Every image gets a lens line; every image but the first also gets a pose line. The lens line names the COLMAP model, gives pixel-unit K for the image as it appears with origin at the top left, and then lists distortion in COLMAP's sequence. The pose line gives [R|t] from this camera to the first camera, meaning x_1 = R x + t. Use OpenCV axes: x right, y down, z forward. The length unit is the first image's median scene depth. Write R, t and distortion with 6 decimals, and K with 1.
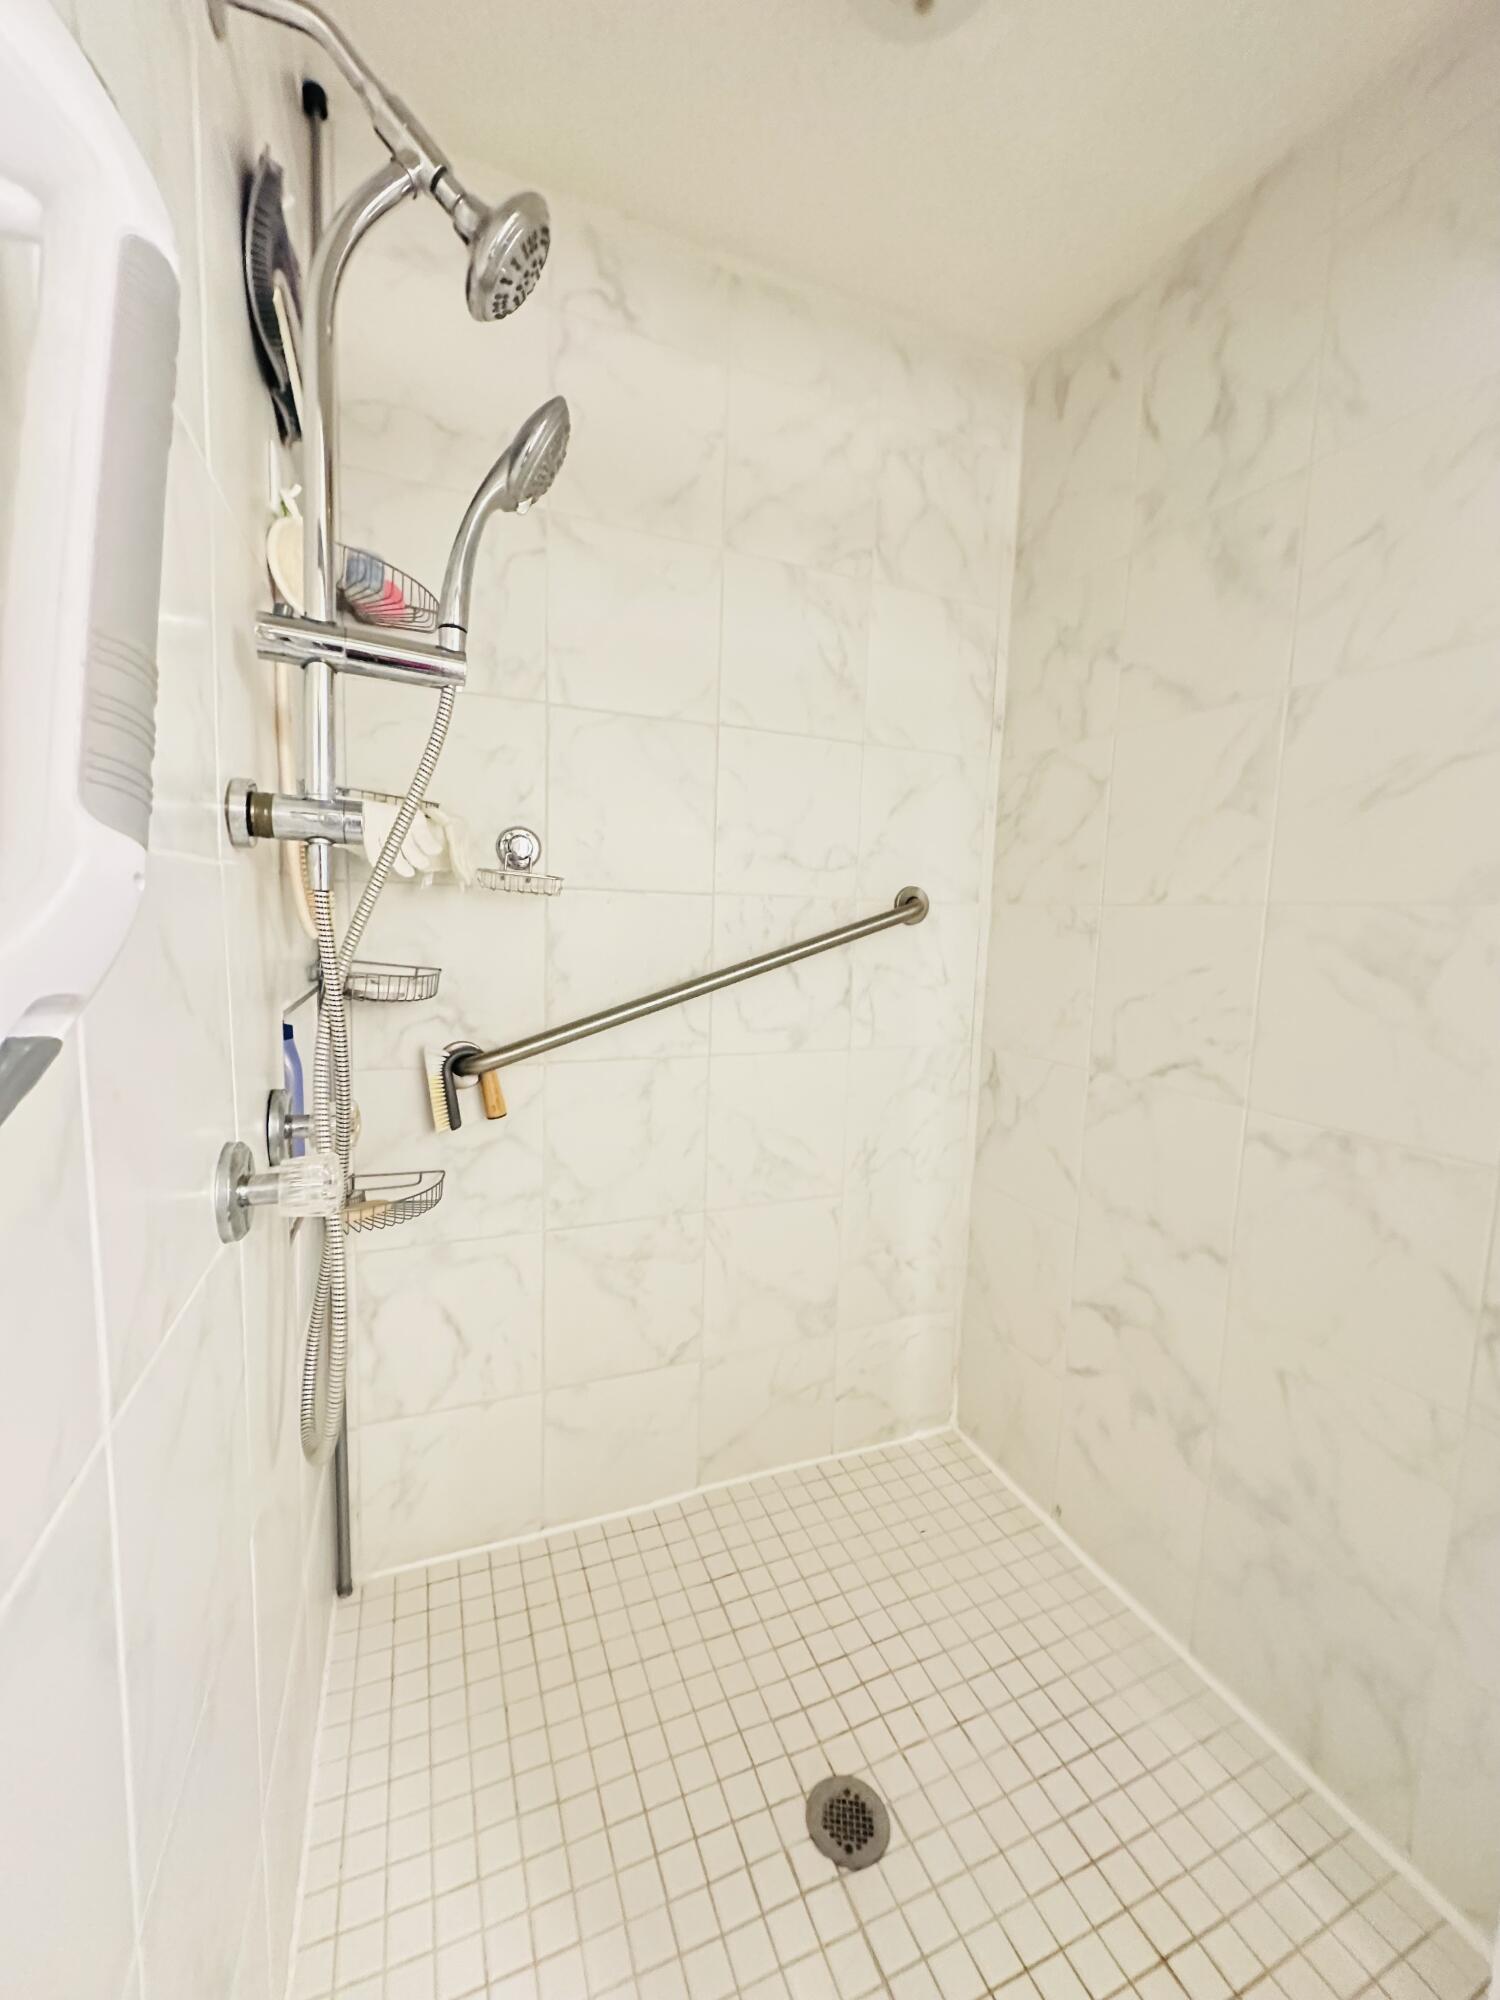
lens RADIAL K [[796.5, 0, 749.2], [0, 796.5, 998.7], [0, 0, 1]] dist [-0.002239, 0.000137]
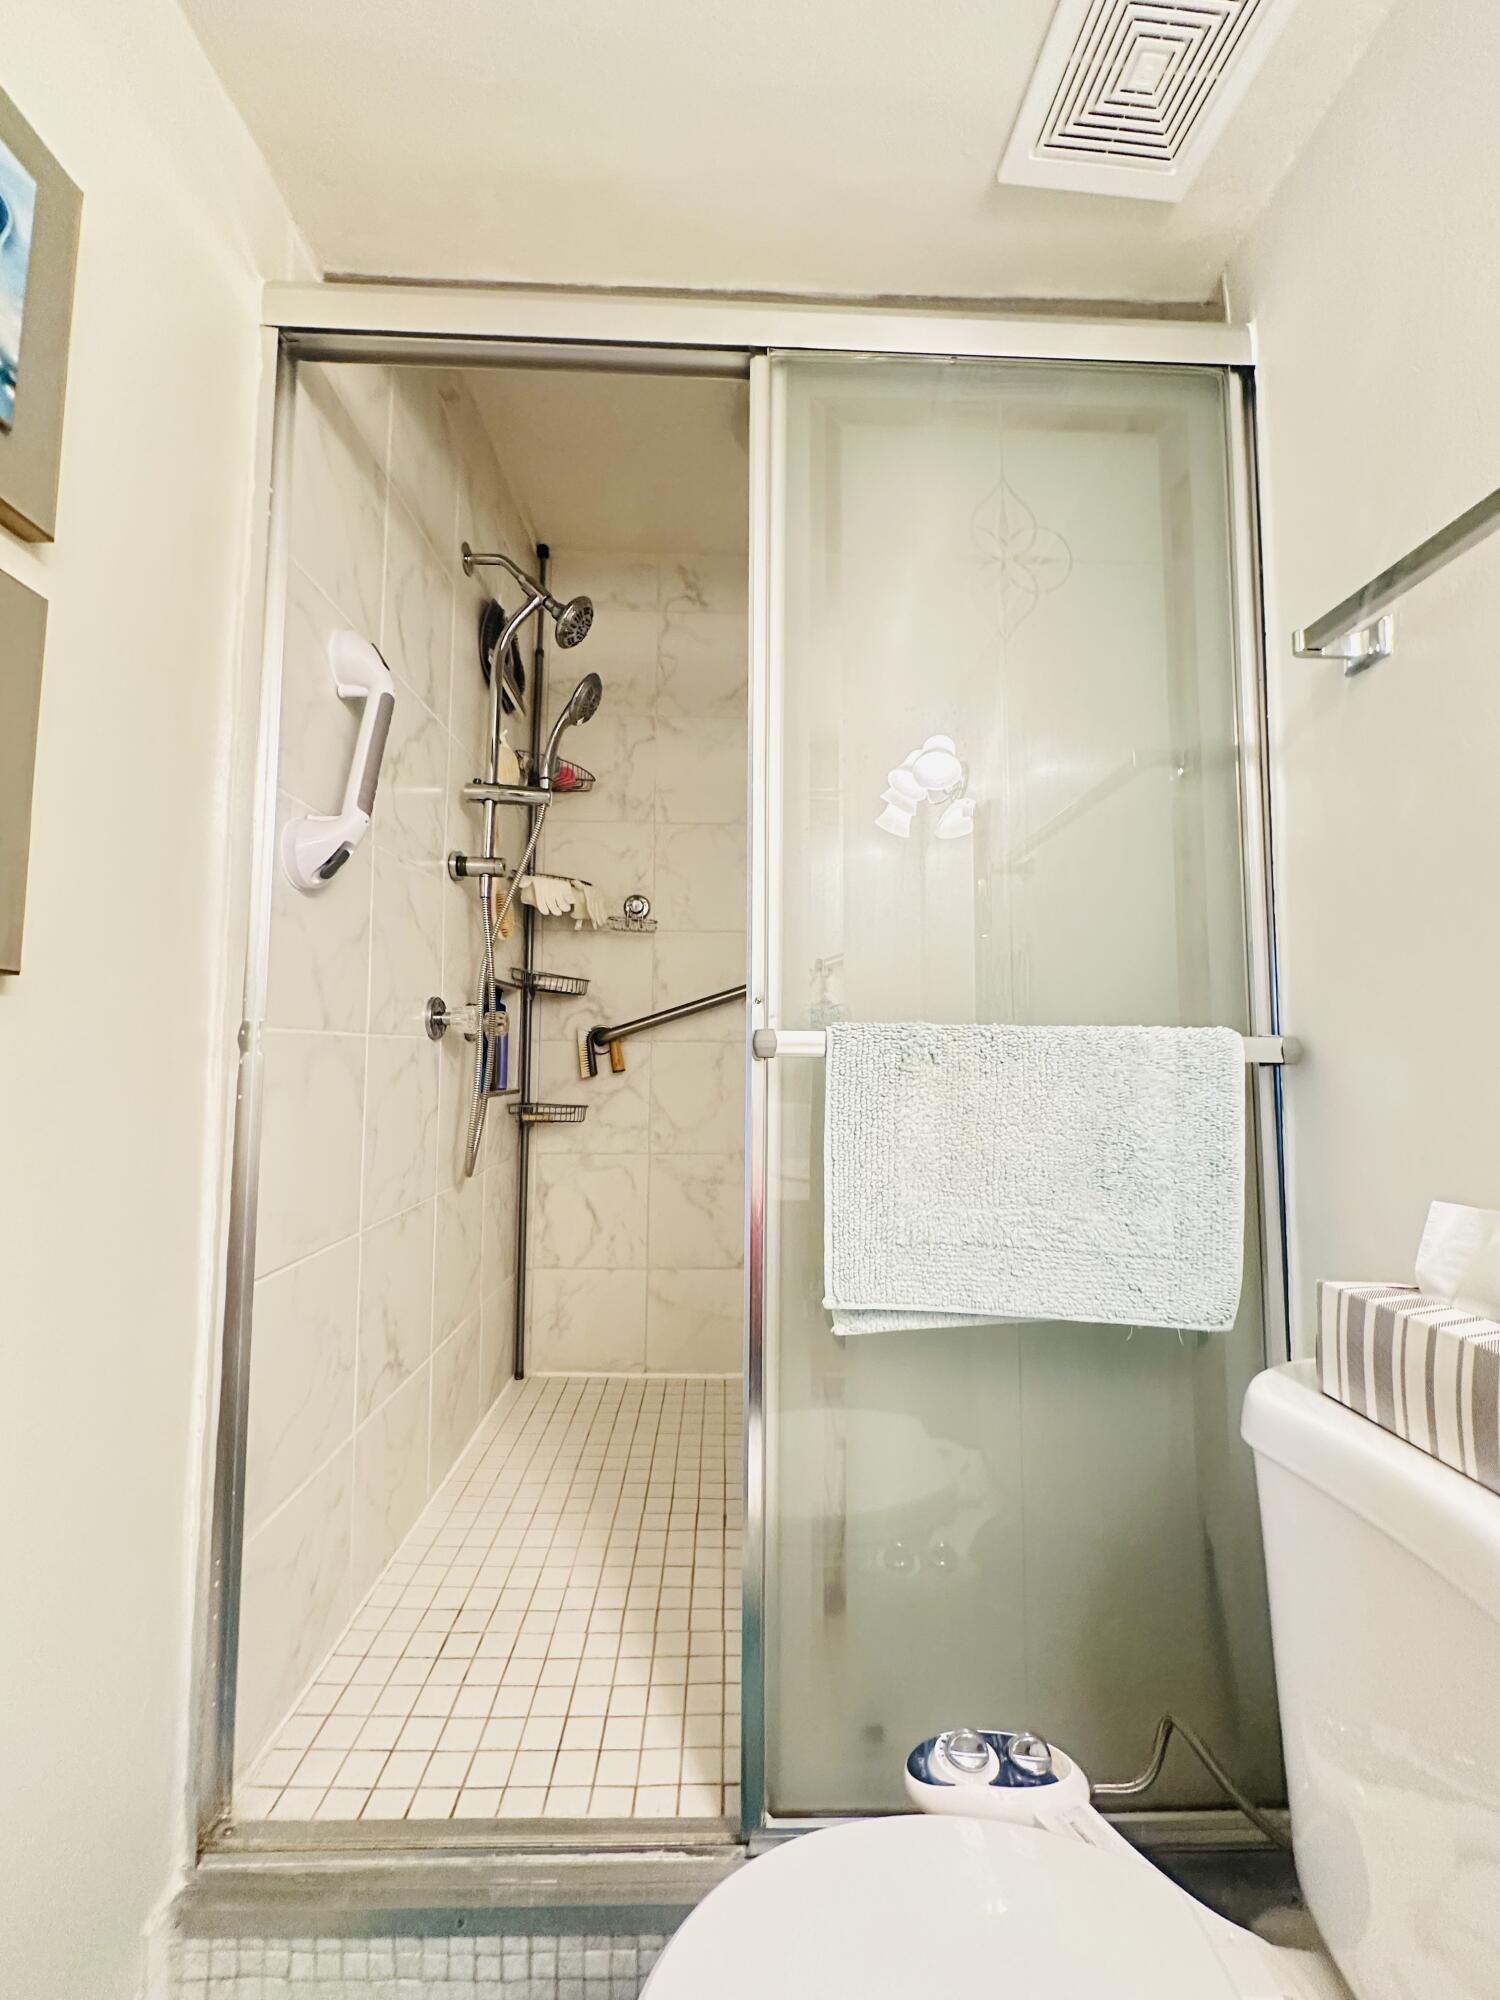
lens RADIAL K [[796.5, 0, 752.7], [0, 796.5, 999.6], [0, 0, 1]] dist [-0.002239, 0.000137]
pose [[0.934598, -0.050162, -0.352151, 0.510861], [-0.013632, 0.984228, -0.176378, 0.288669], [0.355445, 0.169643, 0.919174, -0.400608]]
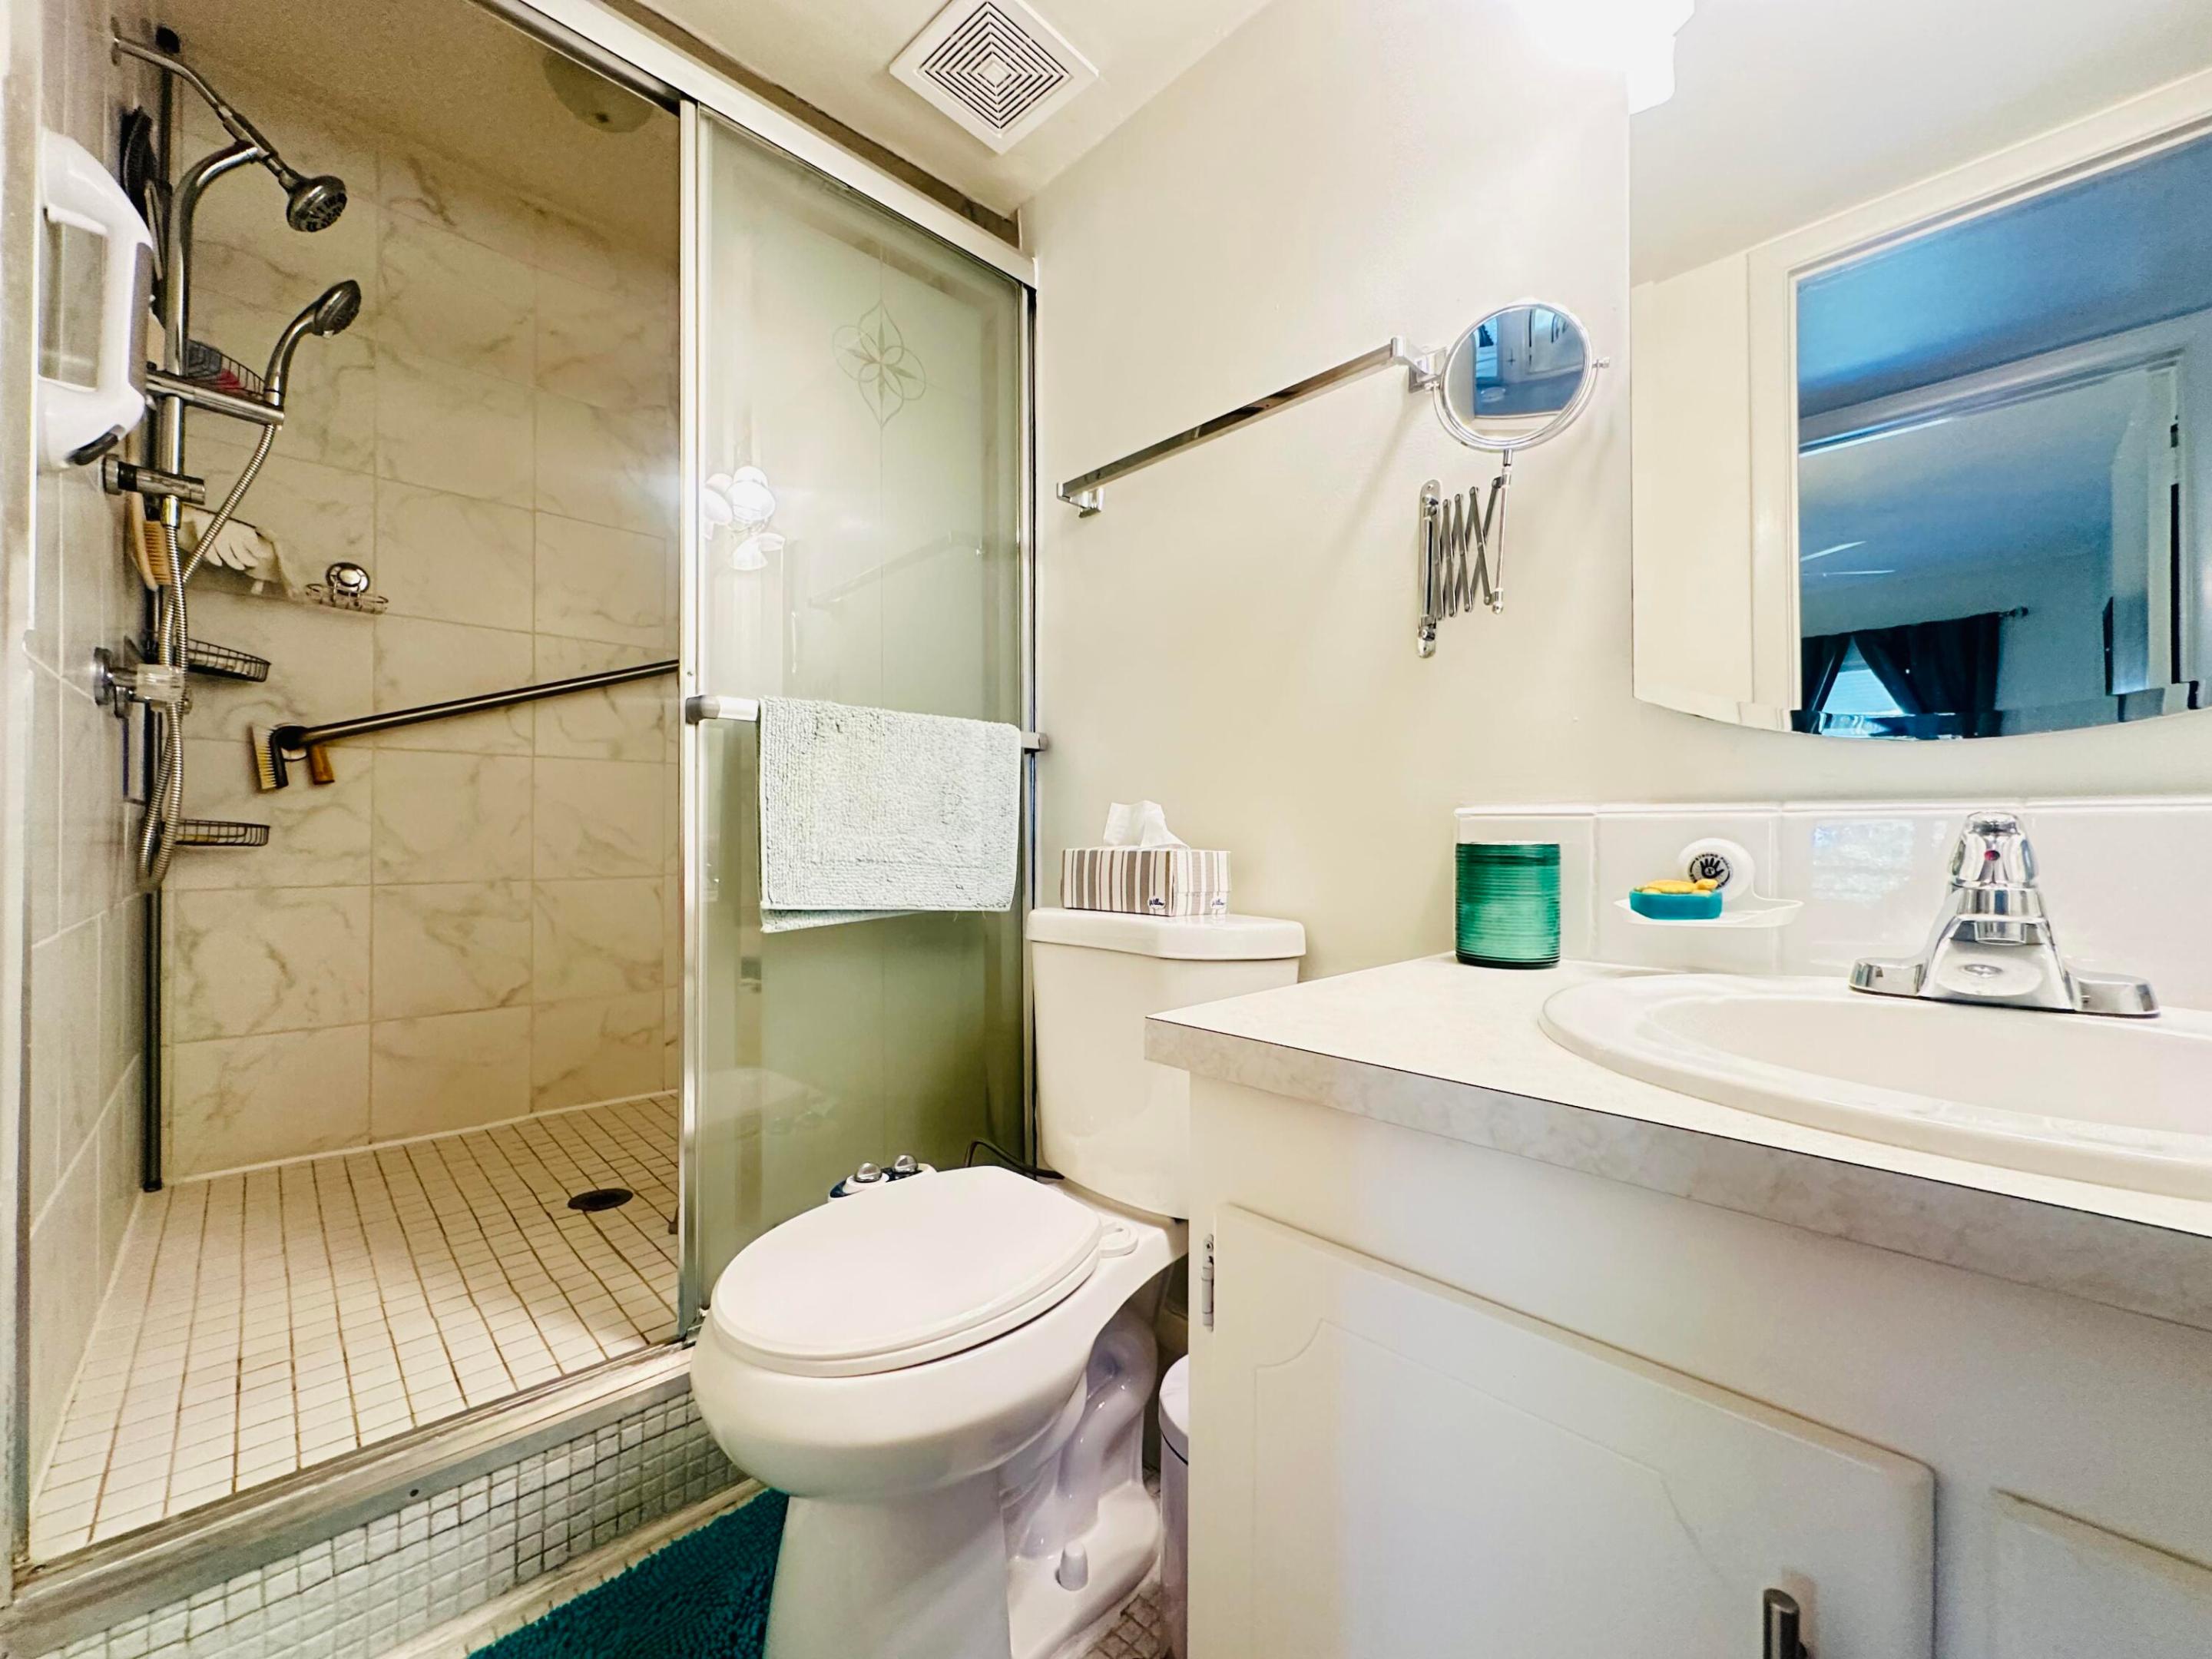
lens RADIAL K [[880.9, 0, 1103.5], [0, 880.9, 828.2], [0, 0, 1]] dist [-0.002239, 0.000137]
pose [[0.930998, -0.028738, 0.363892, 0.332628], [0.067452, 0.993272, -0.094129, 0.442069], [-0.358739, 0.112179, 0.926673, -0.747740]]
